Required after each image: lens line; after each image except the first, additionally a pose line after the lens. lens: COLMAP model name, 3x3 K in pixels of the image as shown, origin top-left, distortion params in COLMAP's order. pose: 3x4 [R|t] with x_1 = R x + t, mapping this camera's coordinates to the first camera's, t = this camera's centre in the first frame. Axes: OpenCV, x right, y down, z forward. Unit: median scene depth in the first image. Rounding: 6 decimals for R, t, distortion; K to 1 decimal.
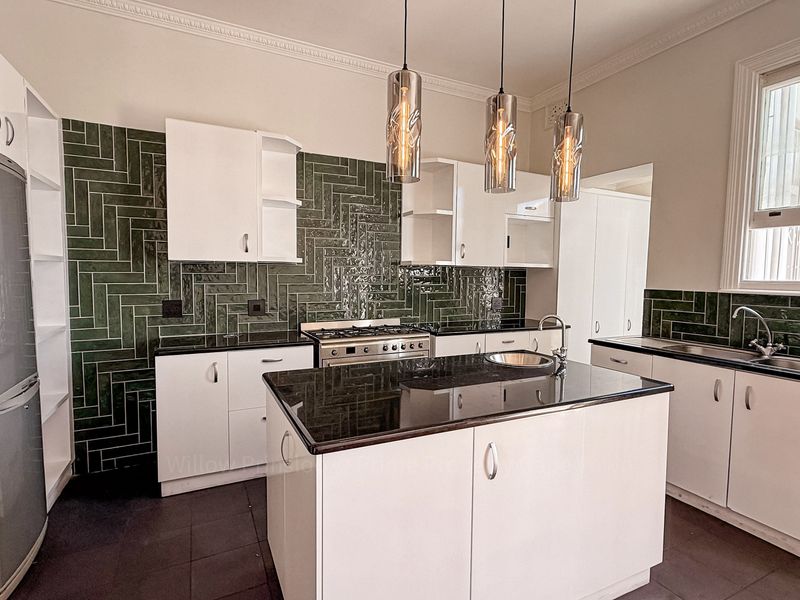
lens RADIAL K [[420.6, 0, 402.5], [0, 420.6, 298.7], [0, 0, 1]] dist [0.004063, -0.000862]
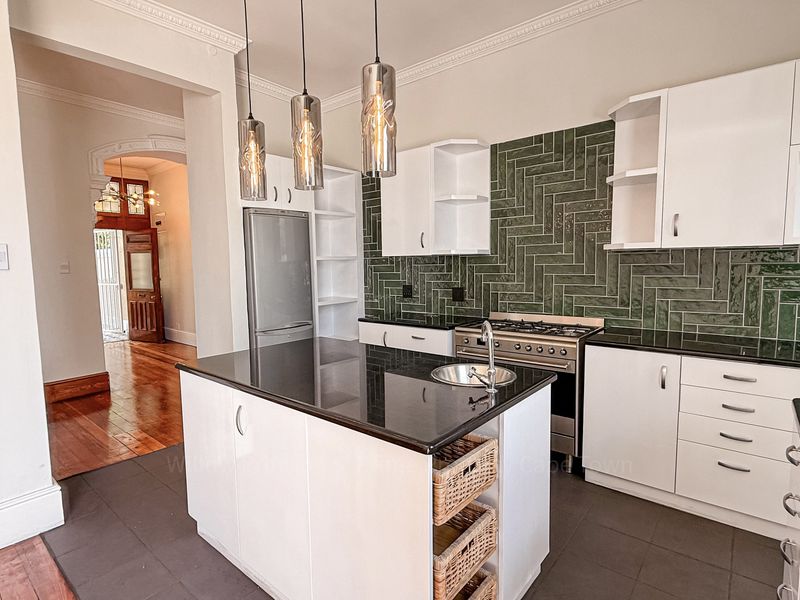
lens RADIAL K [[420.6, 0, 402.5], [0, 420.6, 298.7], [0, 0, 1]] dist [0.004063, -0.000862]
pose [[0.417909, 0.060927, -0.906444, 0.616188], [-0.037967, 0.998048, 0.049580, -0.017465], [0.907695, 0.013695, 0.419406, 0.376159]]
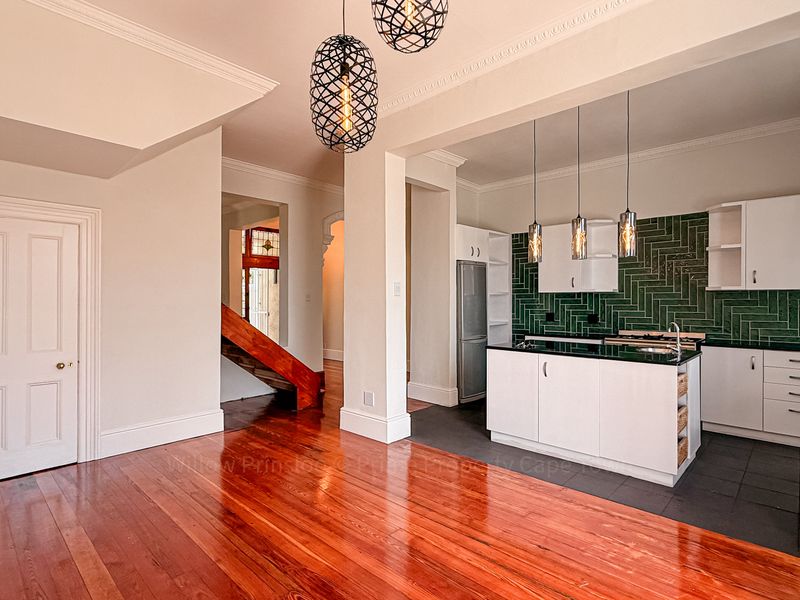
lens RADIAL K [[420.6, 0, 402.5], [0, 420.6, 298.7], [0, 0, 1]] dist [0.004063, -0.000862]
pose [[0.357508, -0.015020, -0.933789, 0.945503], [-0.057381, 0.997628, -0.038015, 0.047576], [0.932146, 0.067172, 0.355798, -0.313895]]
